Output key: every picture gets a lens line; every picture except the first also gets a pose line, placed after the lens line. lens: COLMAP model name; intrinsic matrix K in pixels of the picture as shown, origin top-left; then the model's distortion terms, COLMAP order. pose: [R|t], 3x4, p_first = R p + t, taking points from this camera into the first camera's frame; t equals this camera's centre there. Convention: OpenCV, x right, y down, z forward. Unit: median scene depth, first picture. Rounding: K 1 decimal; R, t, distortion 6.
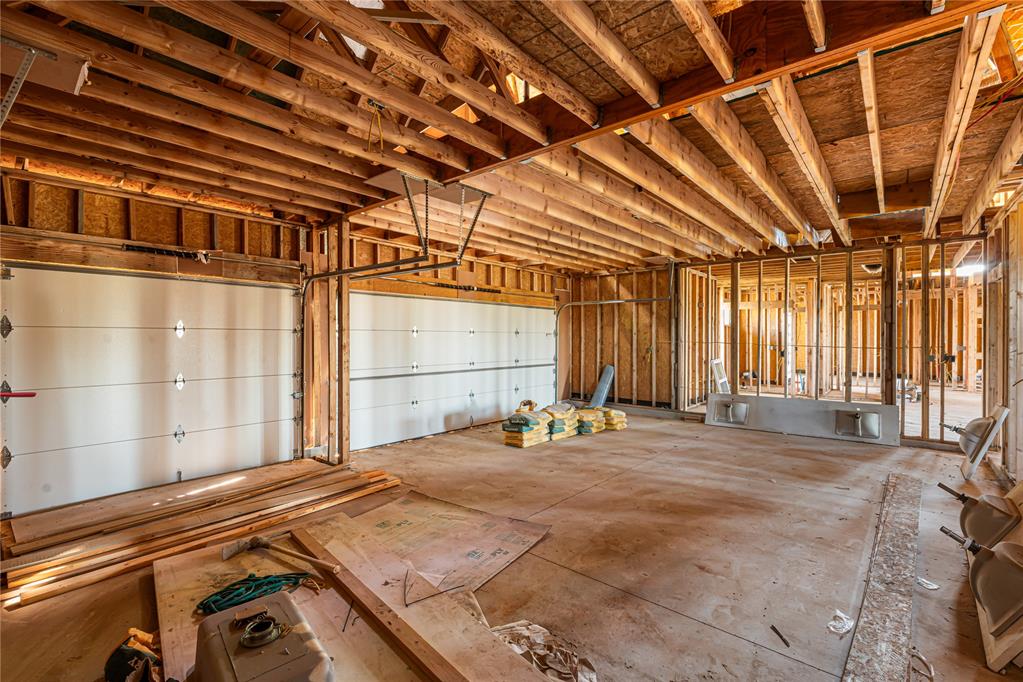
lens RADIAL K [[445.1, 0, 509.9], [0, 445.1, 340.9], [0, 0, 1]] dist [-0.002302, -0.000357]
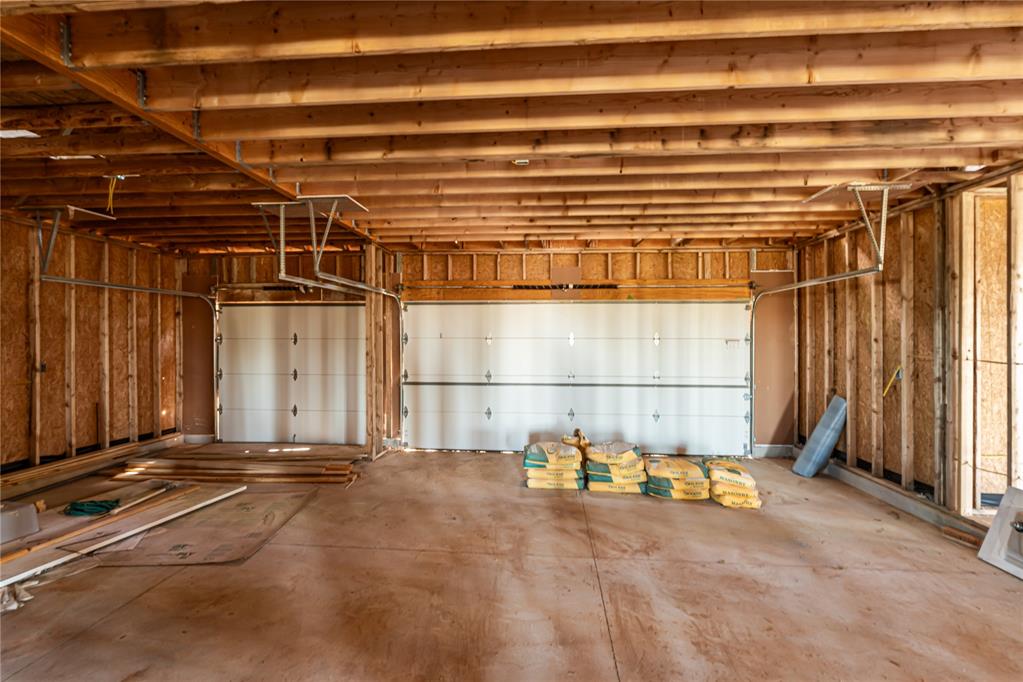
lens RADIAL K [[453.4, 0, 509.9], [0, 453.4, 349.9], [0, 0, 1]] dist [-0.002227, -0.000190]
pose [[0.597388, 0.018940, -0.801728, 0.717246], [-0.006583, 0.999803, 0.018714, -0.019598], [0.801925, -0.005901, 0.597395, 0.546366]]
